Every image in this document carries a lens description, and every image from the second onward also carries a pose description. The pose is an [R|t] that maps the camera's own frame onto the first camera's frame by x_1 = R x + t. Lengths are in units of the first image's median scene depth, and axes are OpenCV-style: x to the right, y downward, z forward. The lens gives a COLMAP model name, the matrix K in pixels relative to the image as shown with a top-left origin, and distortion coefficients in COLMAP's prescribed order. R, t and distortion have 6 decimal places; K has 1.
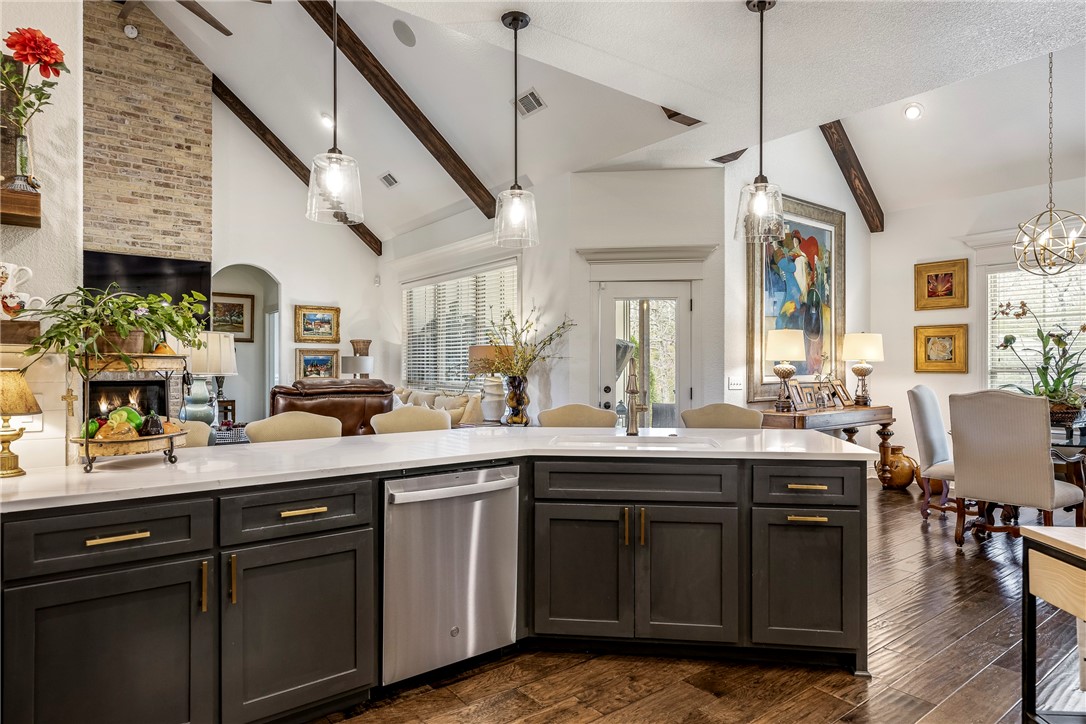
lens RADIAL K [[642.9, 0, 537.4], [0, 642.9, 365.2], [0, 0, 1]] dist [0.005980, -0.001253]
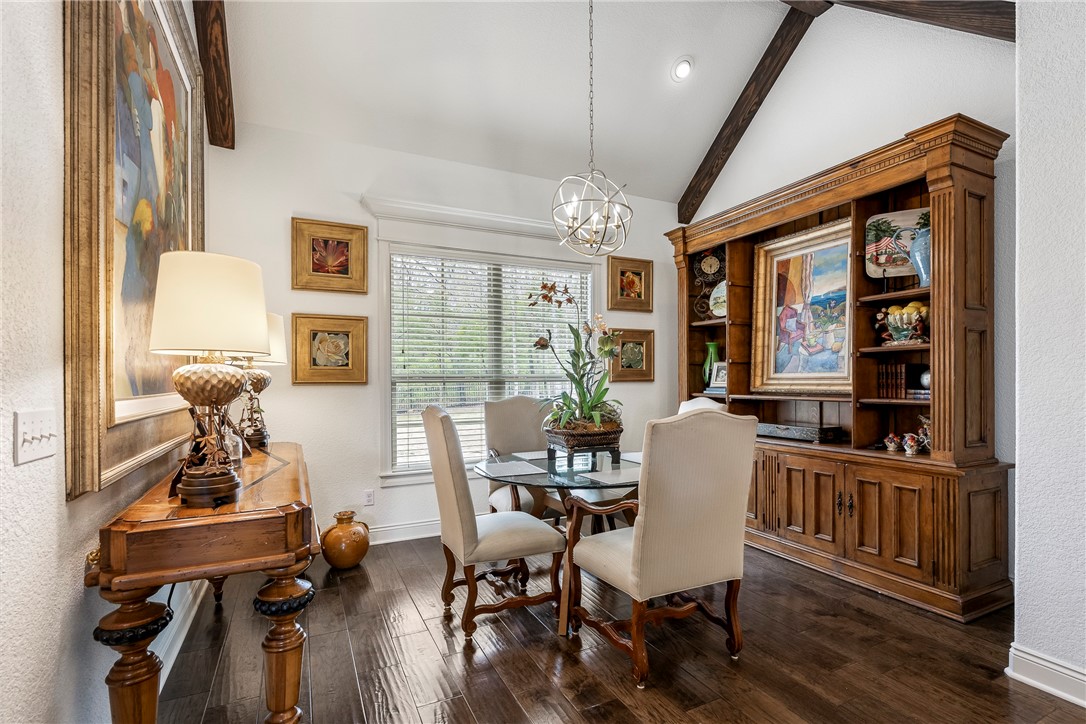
lens RADIAL K [[501.8, 0, 536.7], [0, 501.8, 379.3], [0, 0, 1]] dist [0.001294, -0.000041]
pose [[0.178004, -0.001840, 0.984028, 0.191127], [0.000524, 0.999998, 0.001775, 0.007770], [-0.984030, 0.000199, 0.178005, 0.957150]]
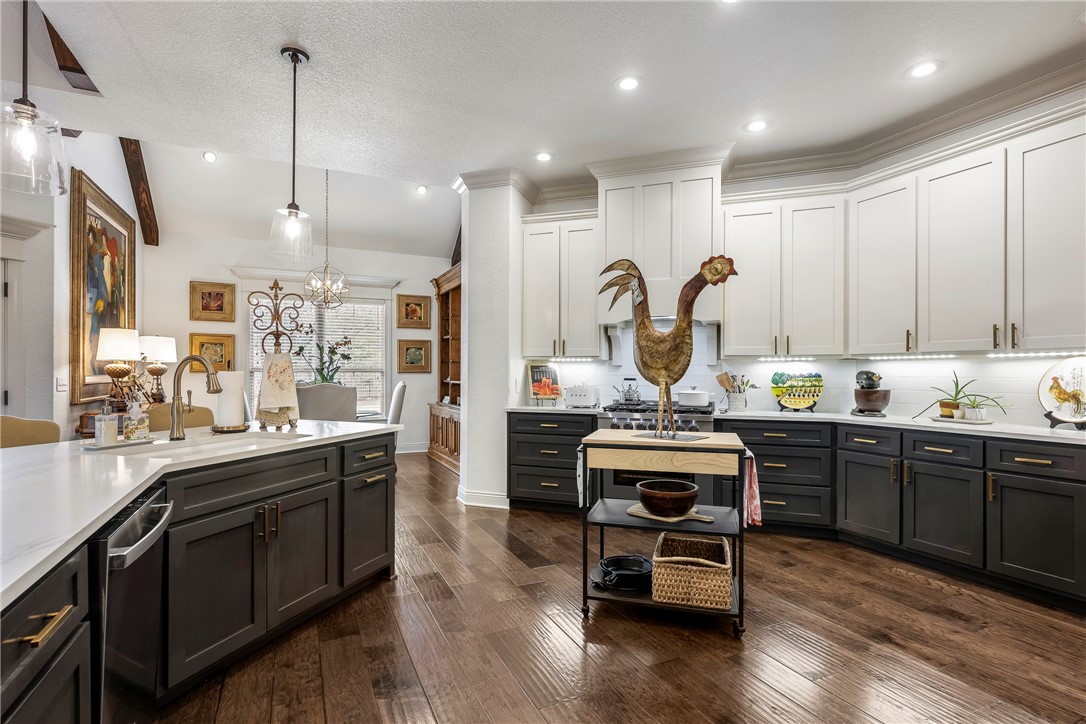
lens RADIAL K [[533.1, 0, 537.4], [0, 533.1, 371.2], [0, 0, 1]] dist [-0.002328, 0.001209]
pose [[0.209154, 0.000292, 0.977883, -0.341568], [-0.008054, 0.999967, 0.001424, 0.004341], [-0.977850, -0.008174, 0.209149, 0.241775]]
